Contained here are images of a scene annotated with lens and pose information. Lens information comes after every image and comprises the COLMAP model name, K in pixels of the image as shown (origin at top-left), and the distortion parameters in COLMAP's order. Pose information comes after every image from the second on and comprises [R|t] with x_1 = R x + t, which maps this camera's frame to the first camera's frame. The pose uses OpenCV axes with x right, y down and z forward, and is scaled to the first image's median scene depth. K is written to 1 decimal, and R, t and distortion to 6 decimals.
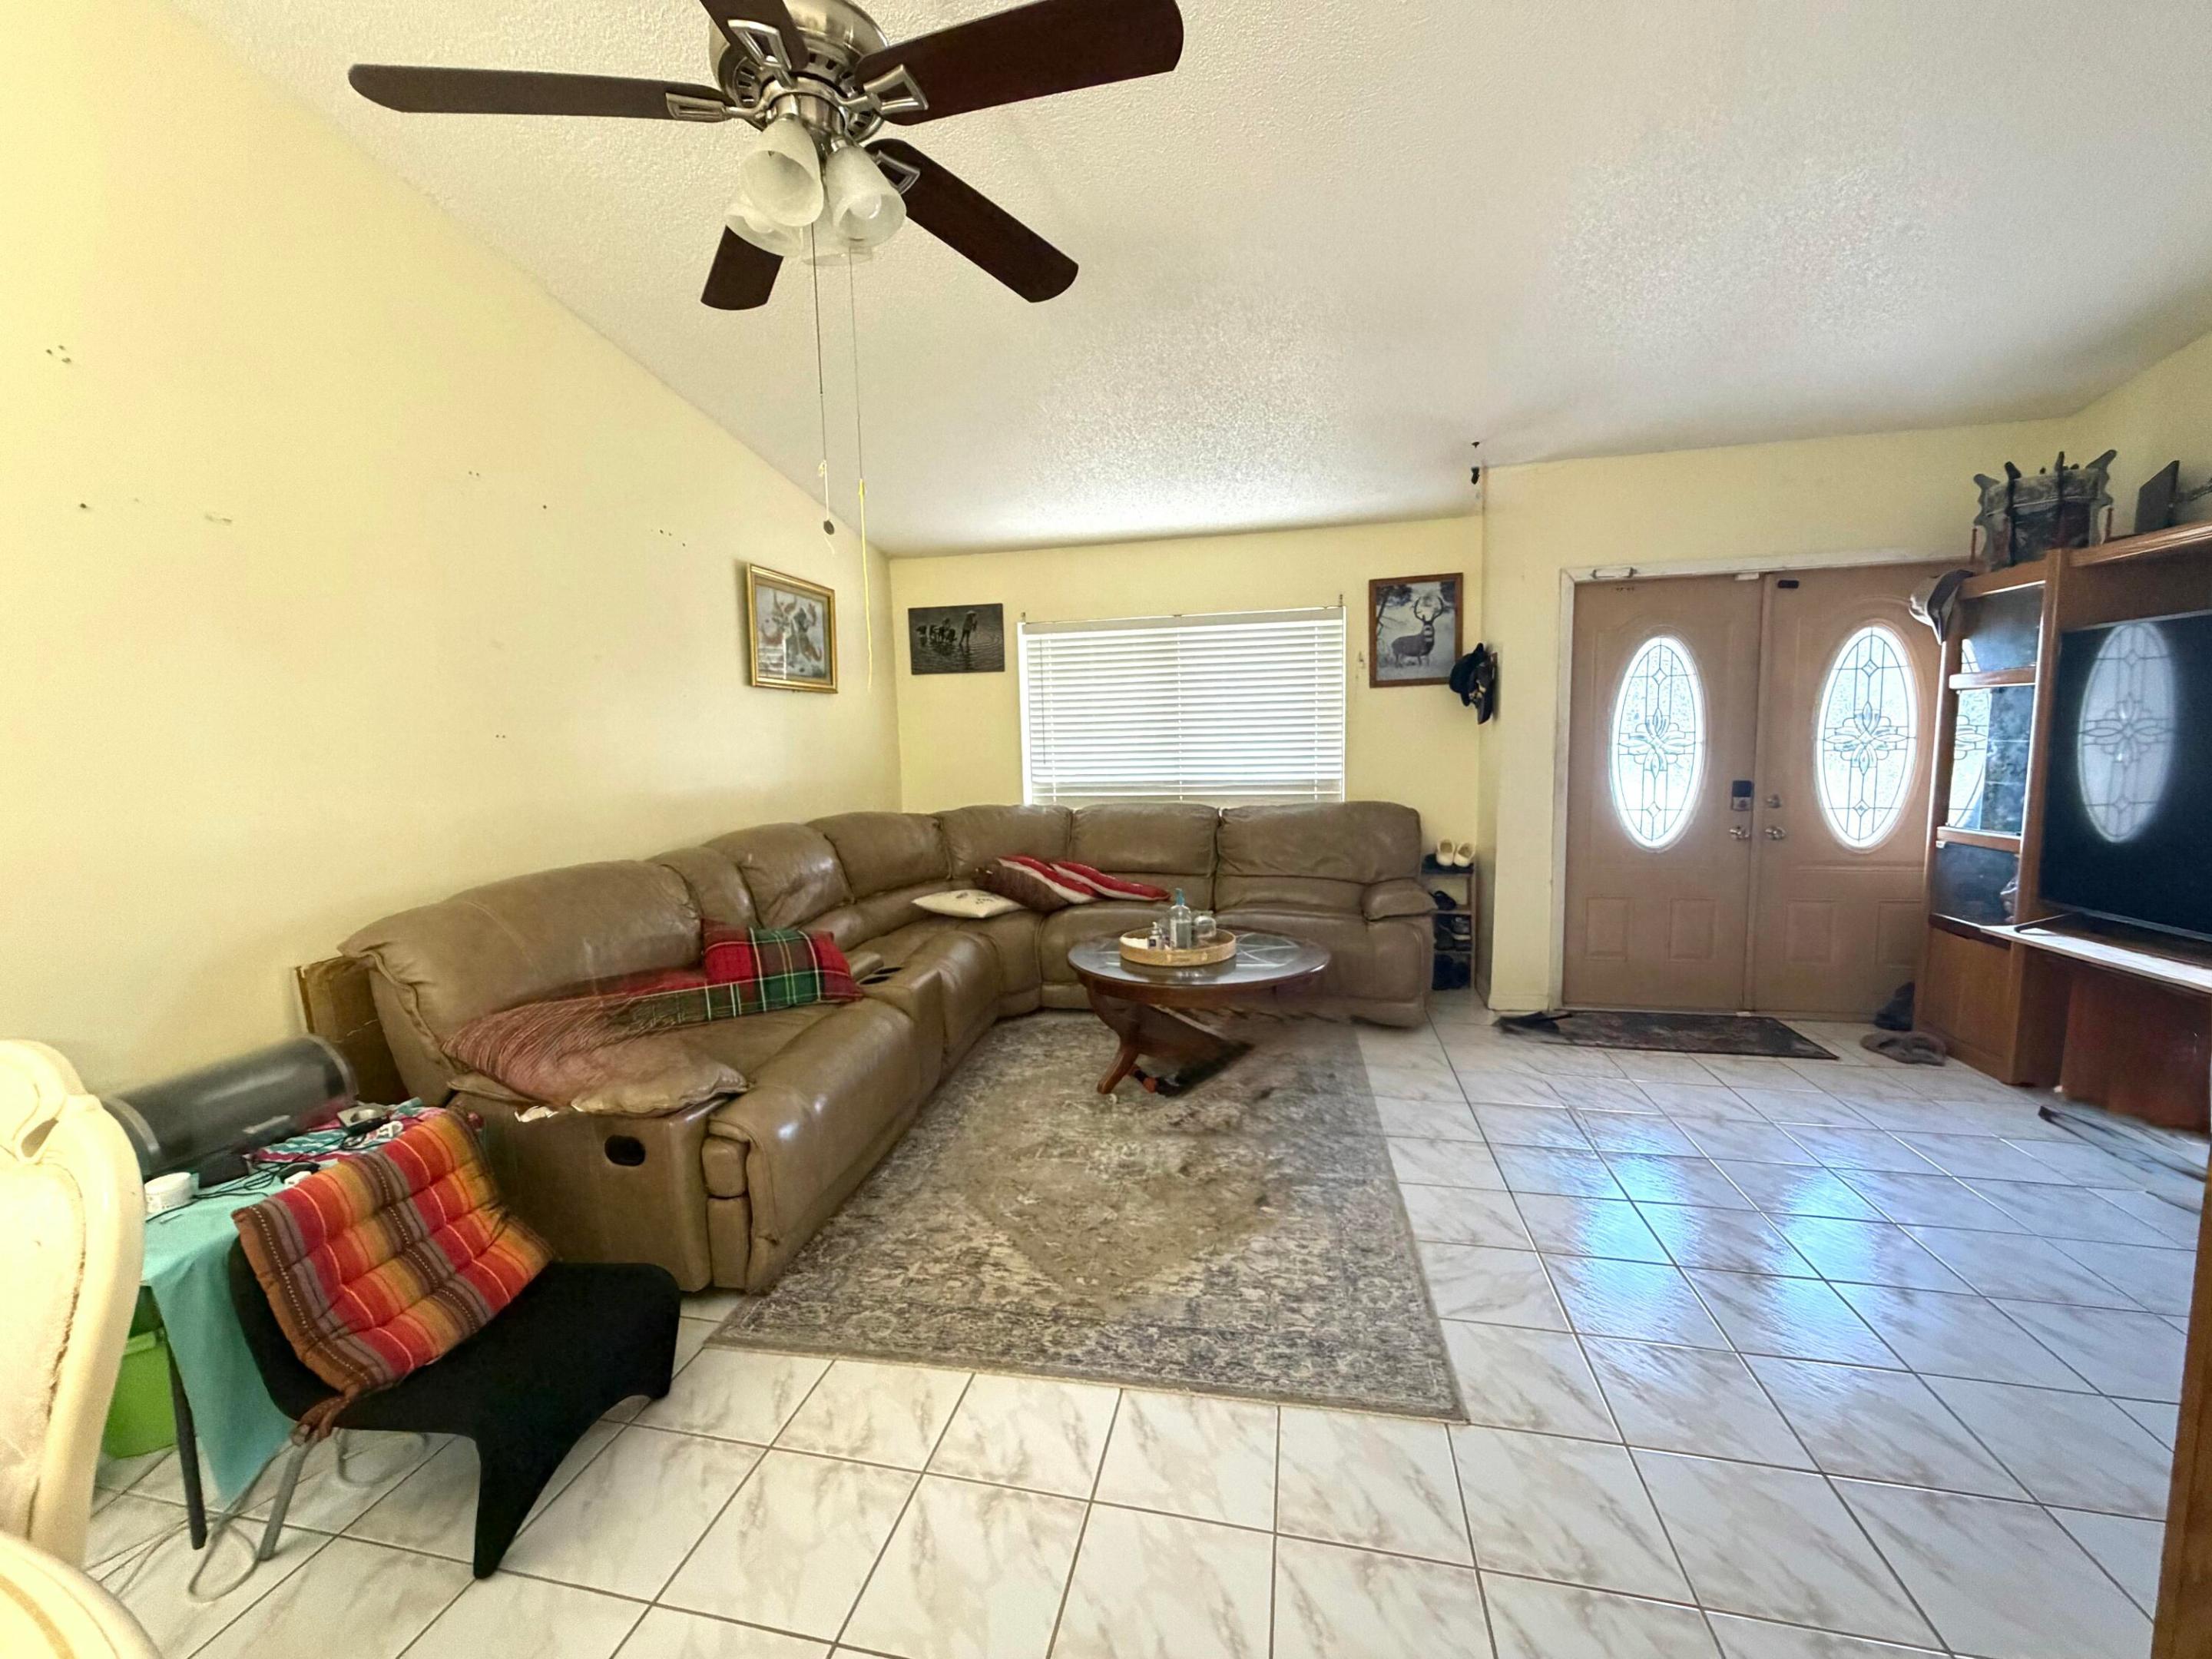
lens RADIAL K [[883.1, 0, 1103.4], [0, 883.1, 833.0], [0, 0, 1]] dist [-0.003271, -0.000107]
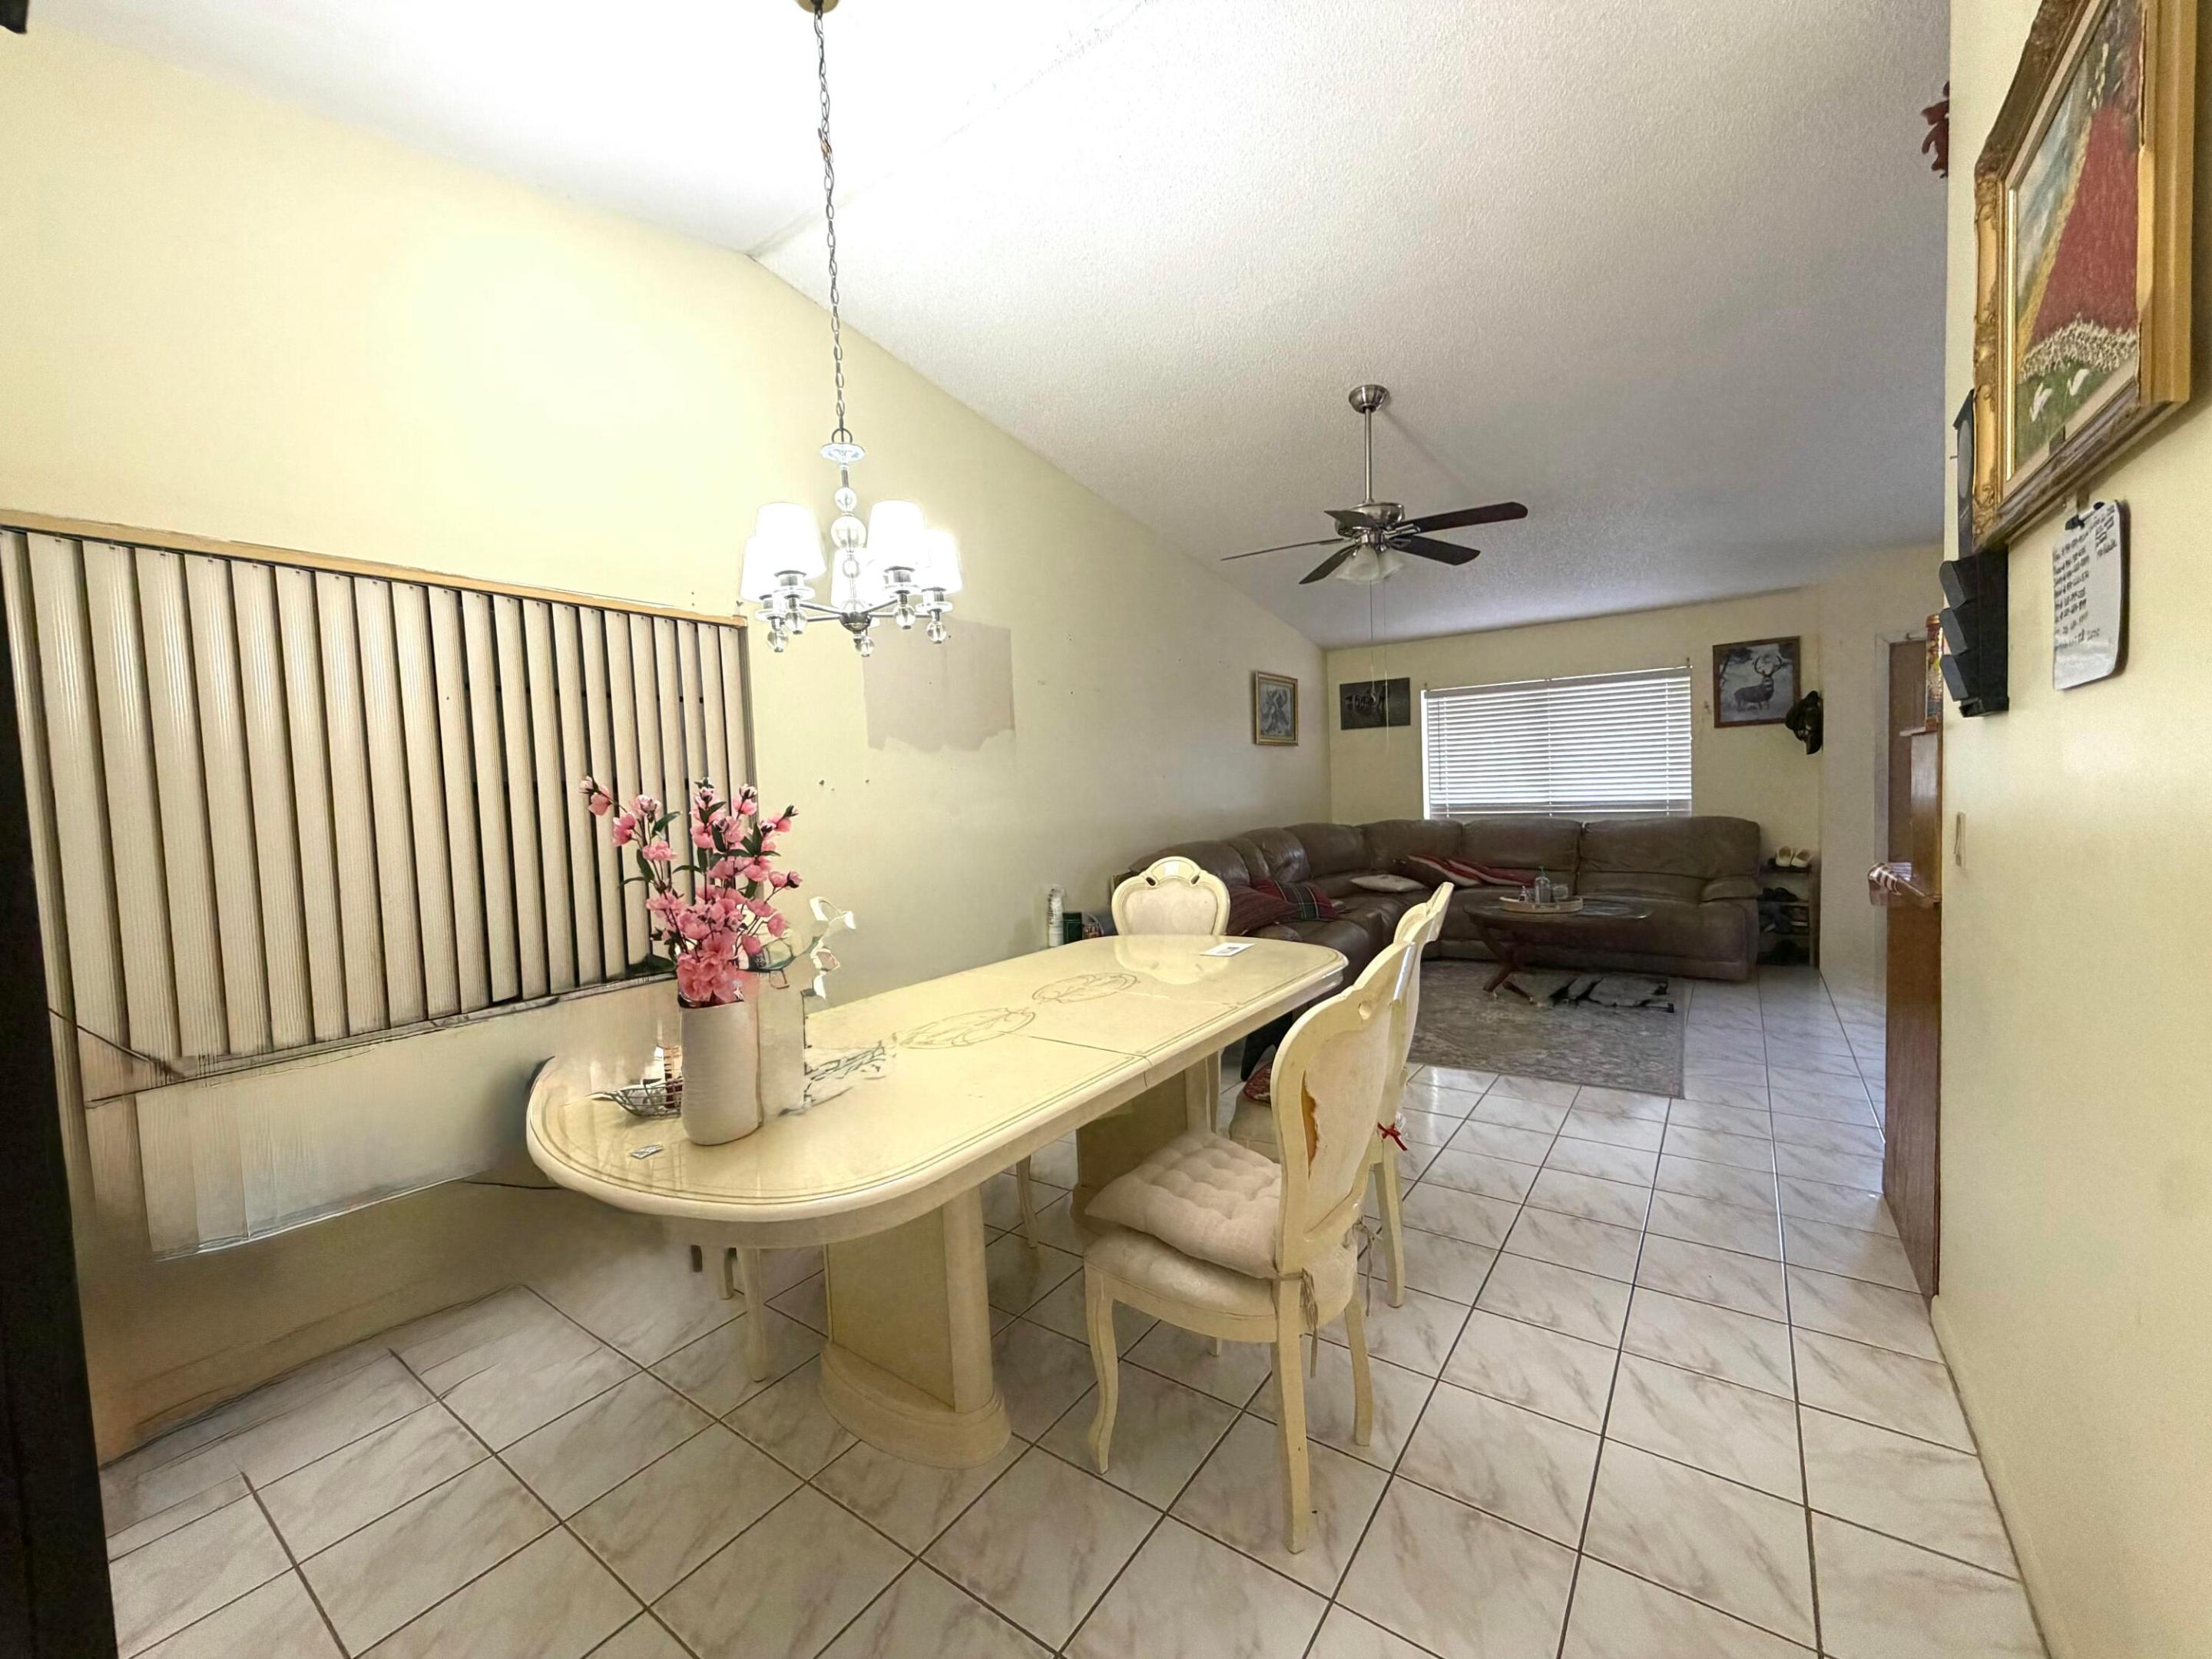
lens RADIAL K [[883.1, 0, 1094.8], [0, 883.1, 830.4], [0, 0, 1]] dist [-0.003271, -0.000107]
pose [[0.916379, 0.006884, -0.400253, -0.010508], [-0.024019, 0.998996, -0.037808, 0.056200], [0.399591, 0.044260, 0.915624, -0.548338]]
